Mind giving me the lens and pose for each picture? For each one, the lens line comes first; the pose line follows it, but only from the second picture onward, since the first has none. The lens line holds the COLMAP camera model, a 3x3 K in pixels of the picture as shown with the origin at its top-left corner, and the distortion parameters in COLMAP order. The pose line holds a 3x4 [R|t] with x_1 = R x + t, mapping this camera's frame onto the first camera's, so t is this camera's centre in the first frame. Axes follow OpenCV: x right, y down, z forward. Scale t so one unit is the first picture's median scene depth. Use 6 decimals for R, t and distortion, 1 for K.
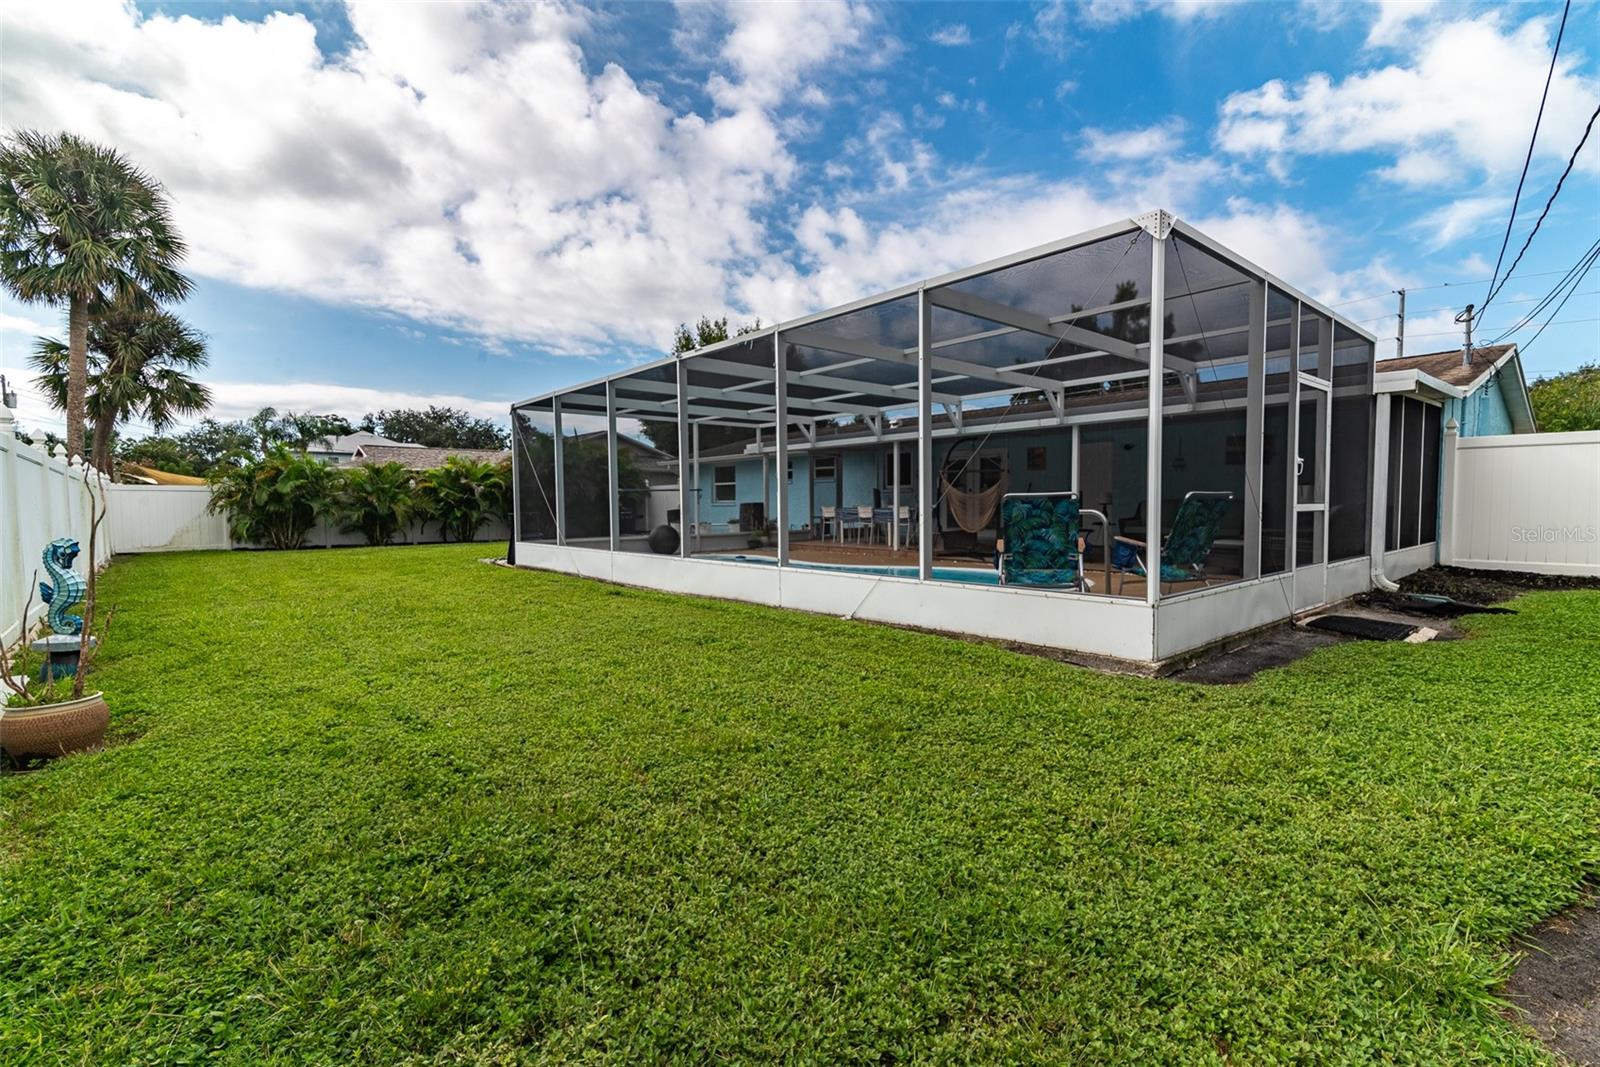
lens RADIAL K [[741.4, 0, 800.0], [0, 741.4, 533.5], [0, 0, 1]] dist [0.010477, 0.000114]
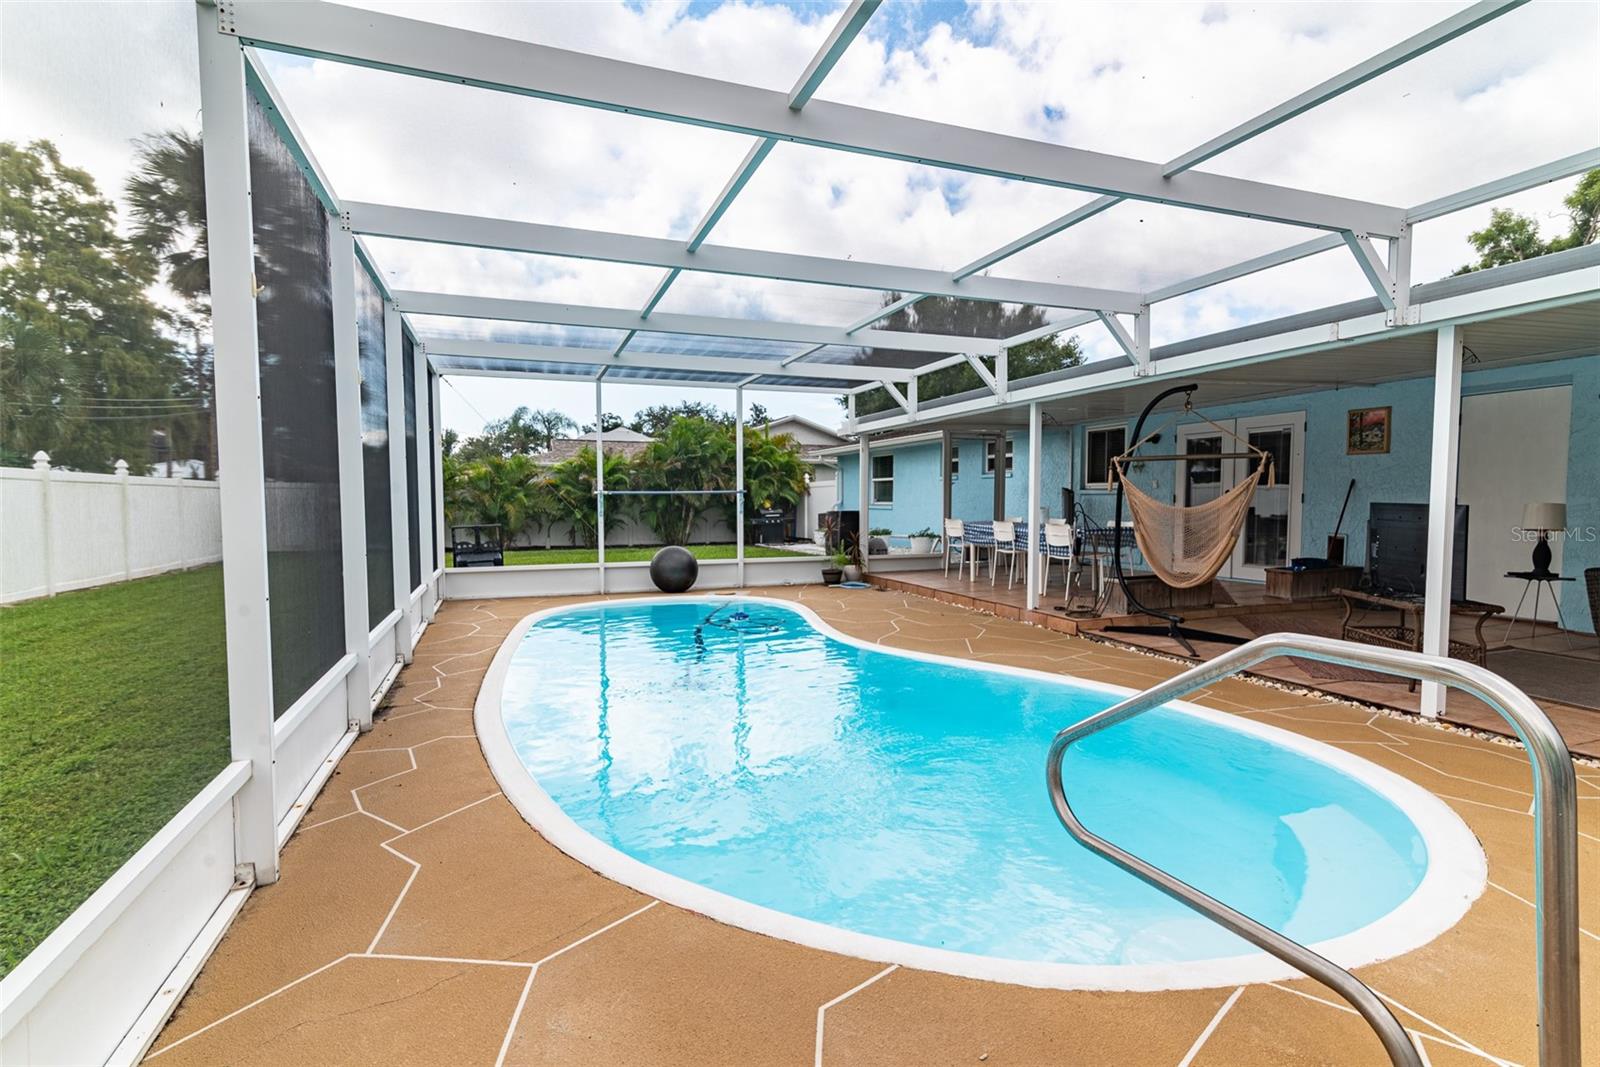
lens RADIAL K [[774.4, 0, 800.0], [0, 774.4, 533.5], [0, 0, 1]] dist [0.014028, -0.000098]
pose [[0.938126, 0.021256, -0.345640, 0.100842], [-0.018506, 0.999765, 0.011256, -0.021107], [0.345798, -0.004163, 0.938300, 0.257241]]
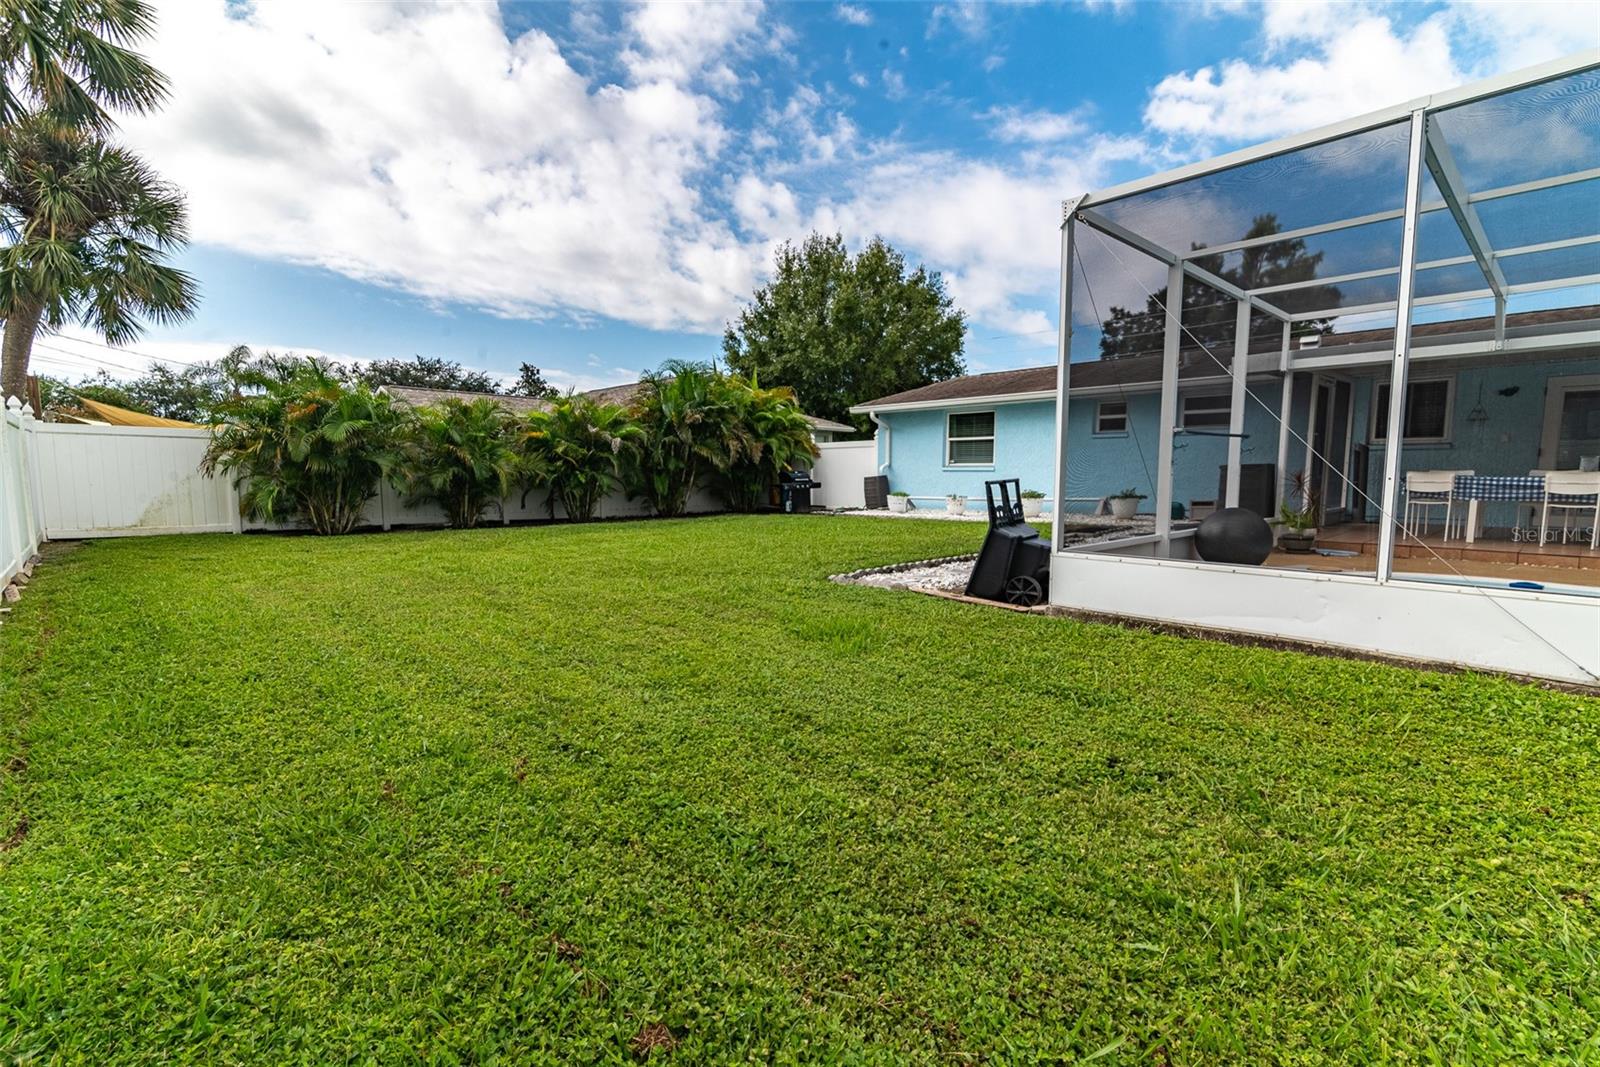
lens RADIAL K [[738.9, 0, 800.0], [0, 738.9, 533.5], [0, 0, 1]] dist [0.015318, -0.000092]
pose [[0.999141, 0.006422, 0.040949, -0.311191], [-0.008244, 0.998977, 0.044474, -0.008751], [-0.040622, -0.044773, 0.998171, 0.346424]]
